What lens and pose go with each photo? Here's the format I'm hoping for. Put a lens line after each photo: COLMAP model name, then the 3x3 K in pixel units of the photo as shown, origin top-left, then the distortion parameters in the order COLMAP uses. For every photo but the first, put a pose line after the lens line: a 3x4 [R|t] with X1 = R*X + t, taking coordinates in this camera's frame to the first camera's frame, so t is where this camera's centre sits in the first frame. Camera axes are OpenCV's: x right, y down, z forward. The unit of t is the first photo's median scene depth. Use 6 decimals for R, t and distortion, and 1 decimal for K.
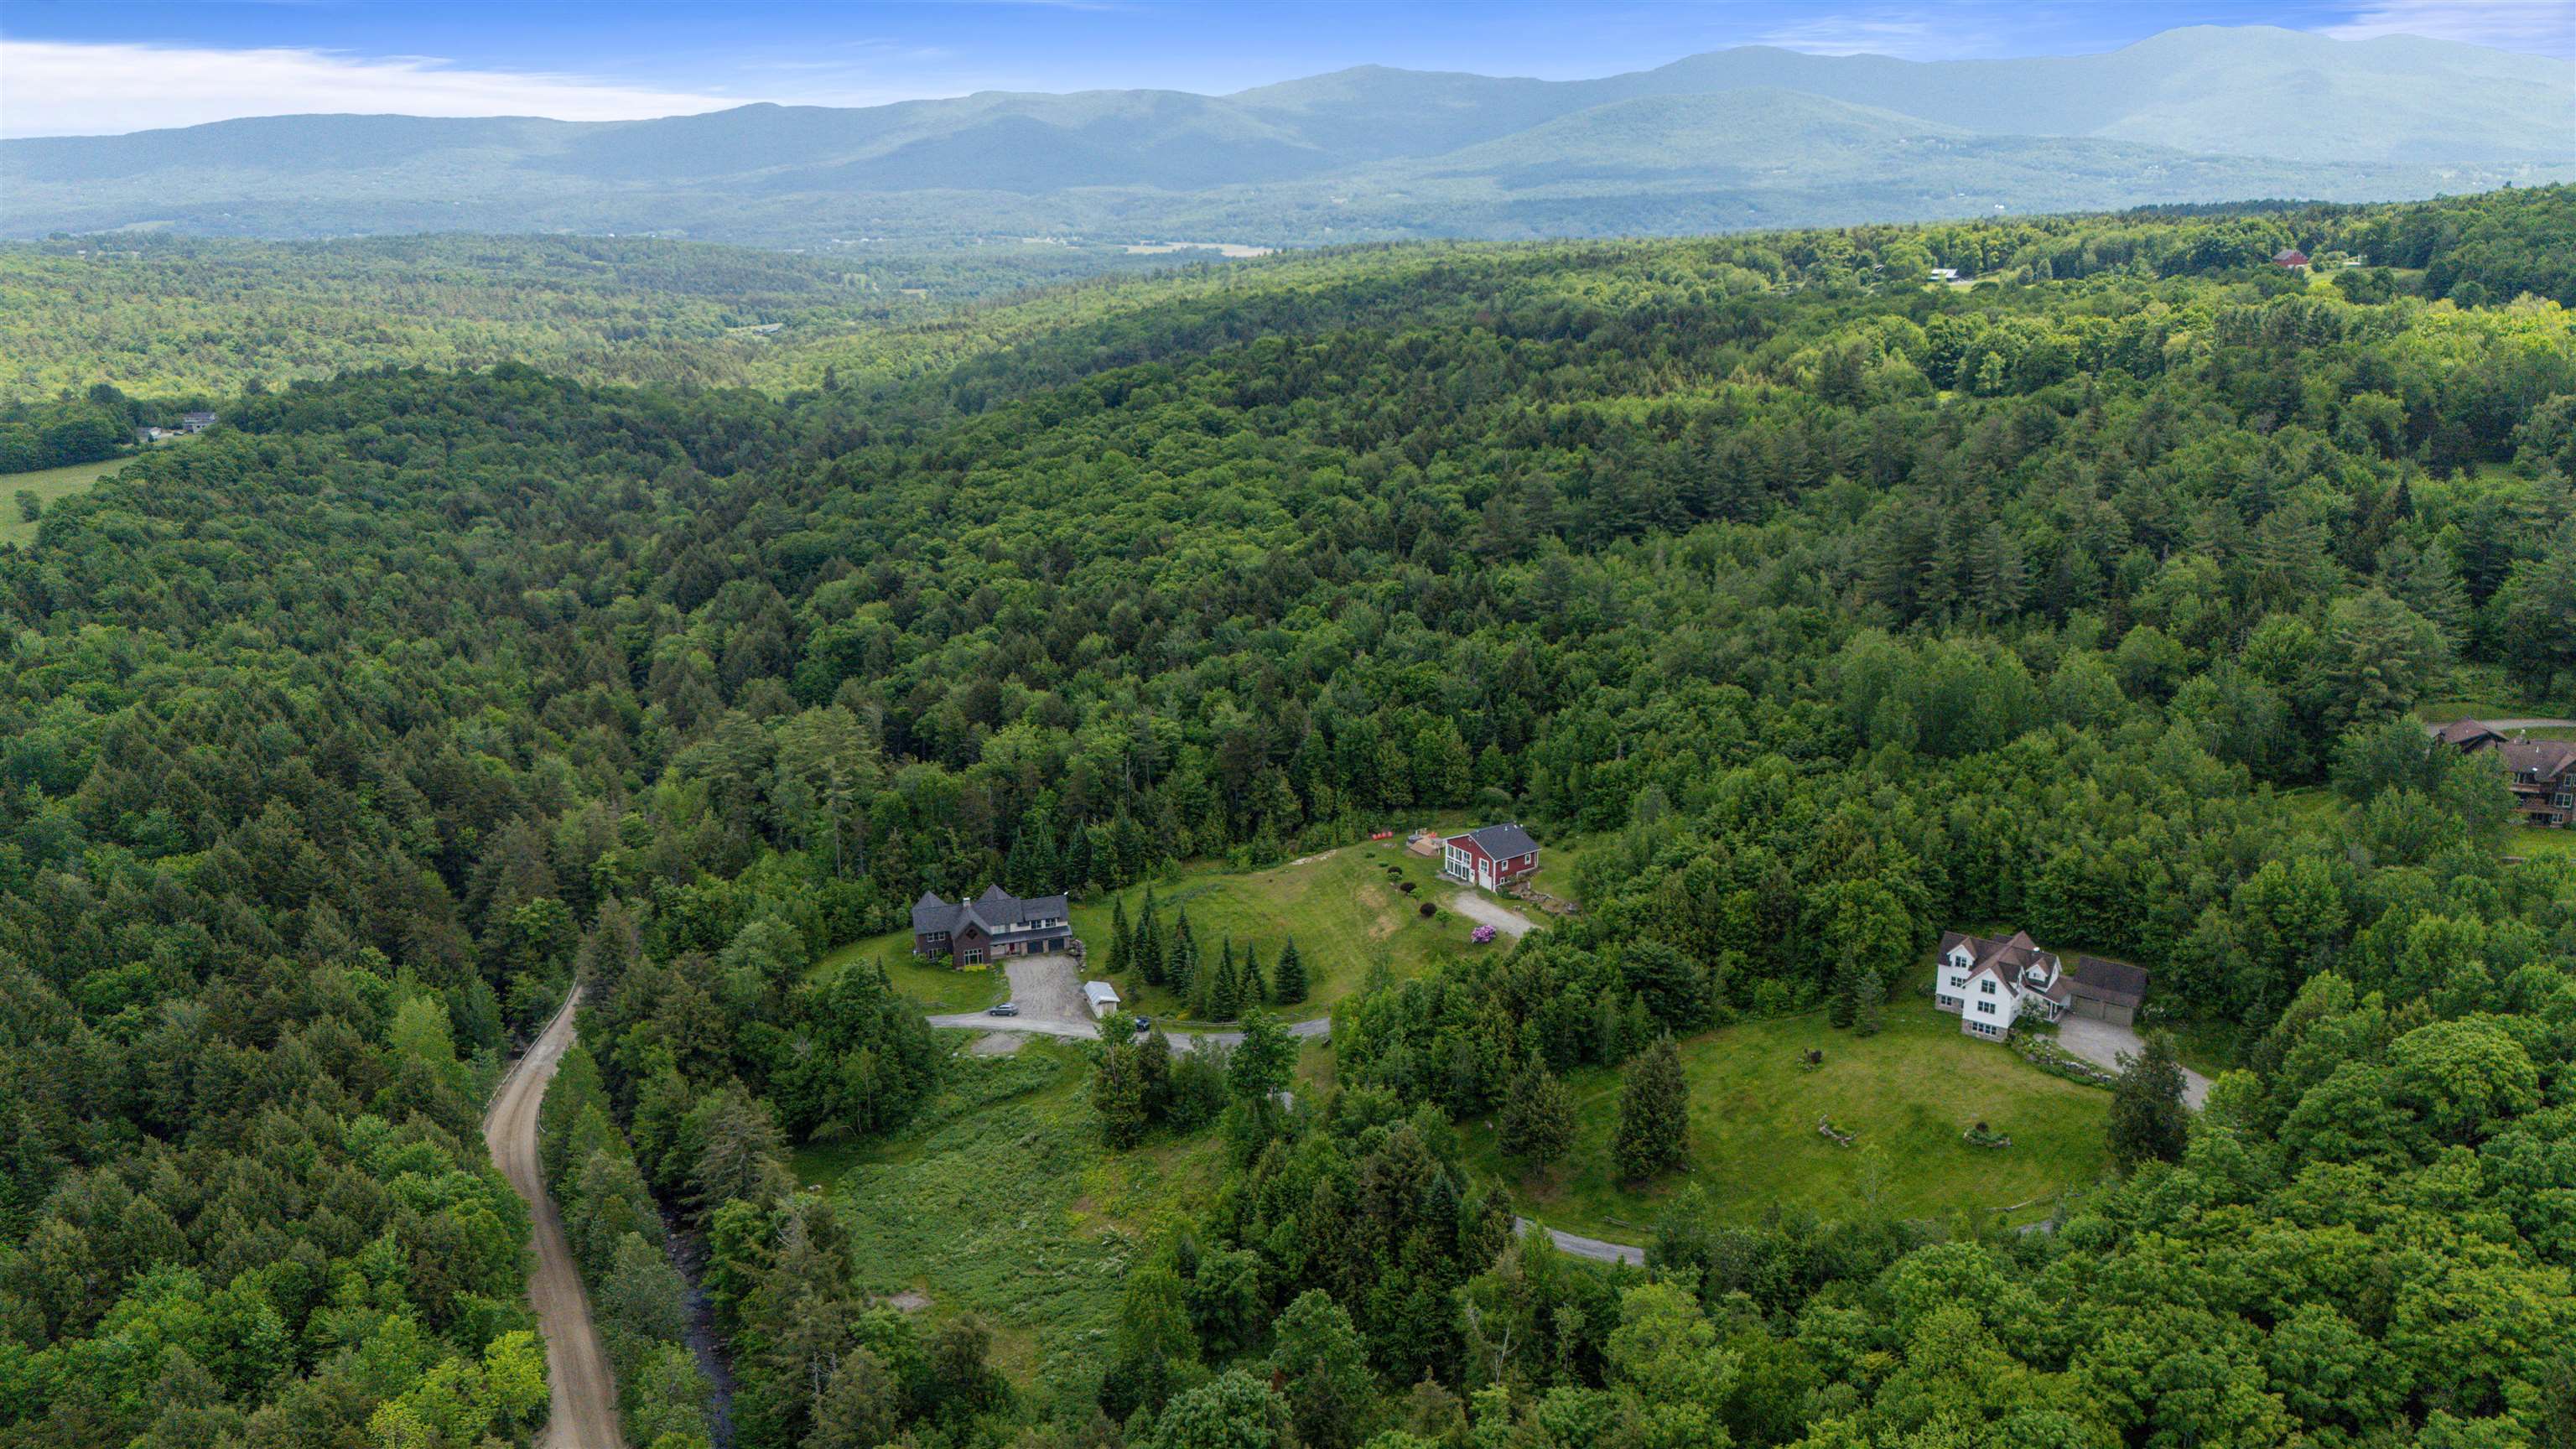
lens RADIAL K [[1887.9, 0, 1286.6], [0, 1887.9, 730.9], [0, 0, 1]] dist [0.080739, -0.088095]
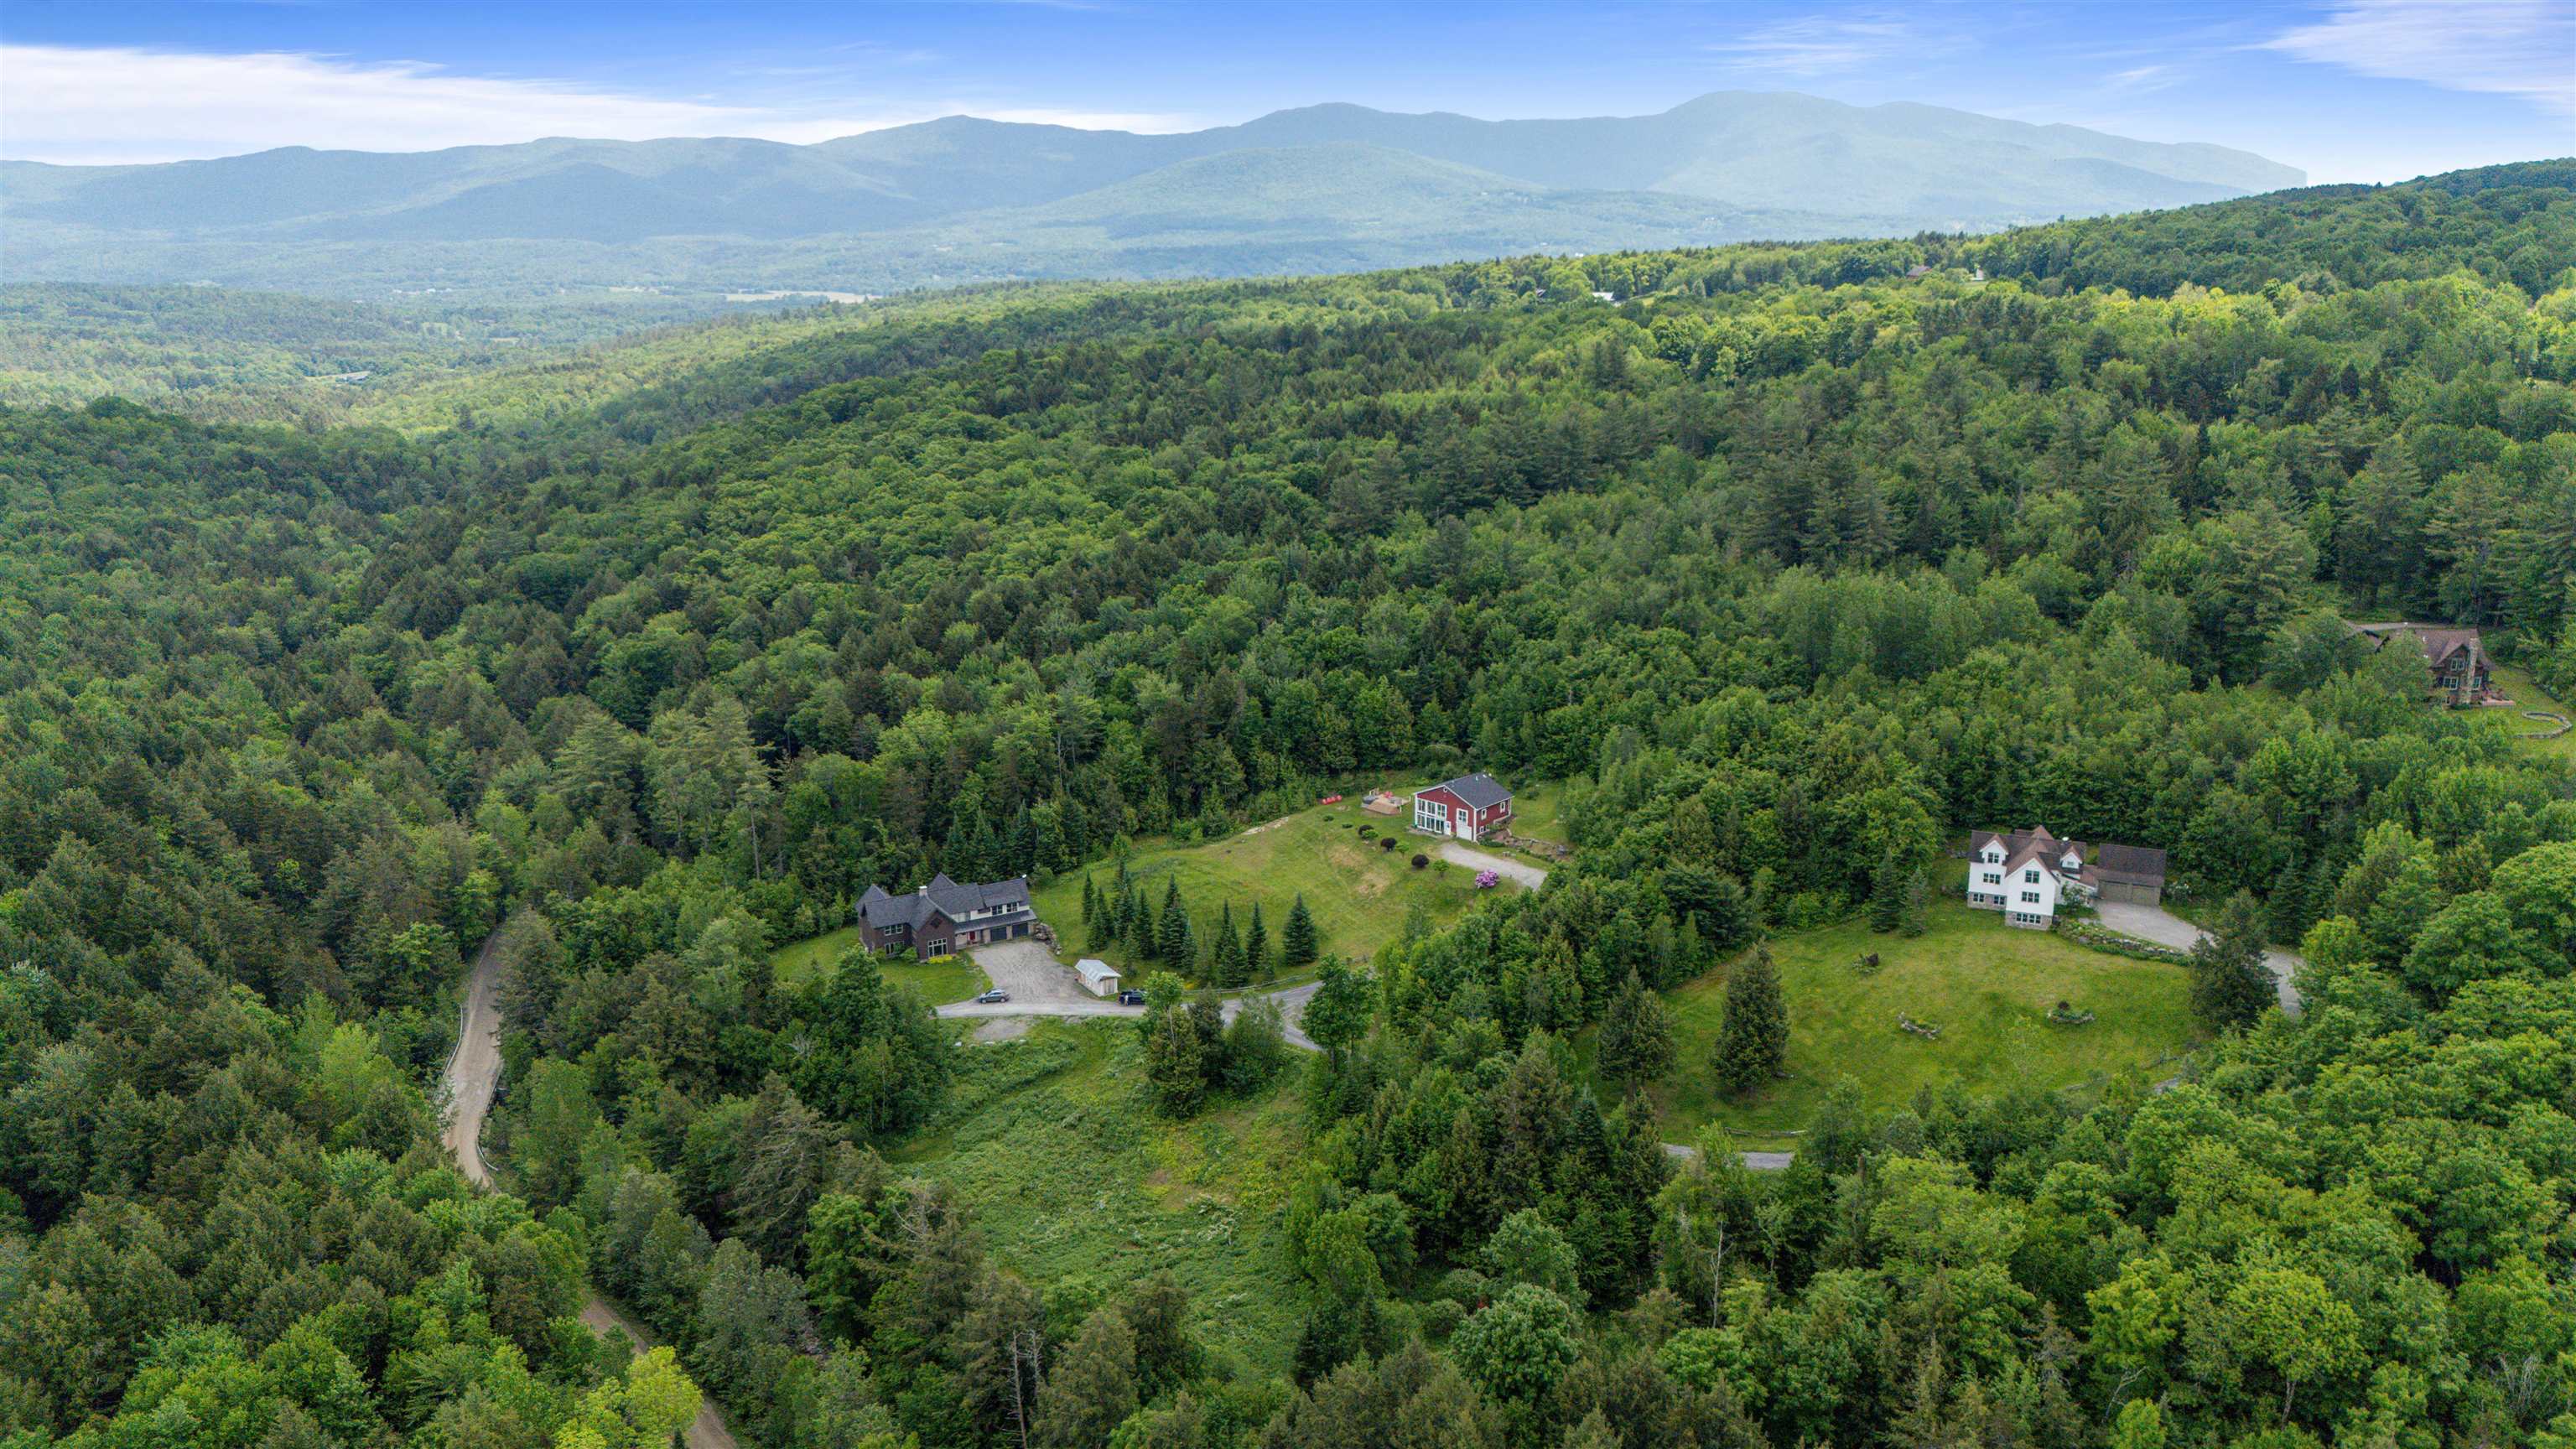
lens RADIAL K [[1895.0, 0, 1283.6], [0, 1895.0, 753.0], [0, 0, 1]] dist [0.064806, -0.056222]
pose [[0.979556, -0.054475, 0.193656, -0.160183], [0.057409, 0.998305, -0.009567, 0.039129], [-0.192807, 0.020489, 0.981023, 0.047635]]
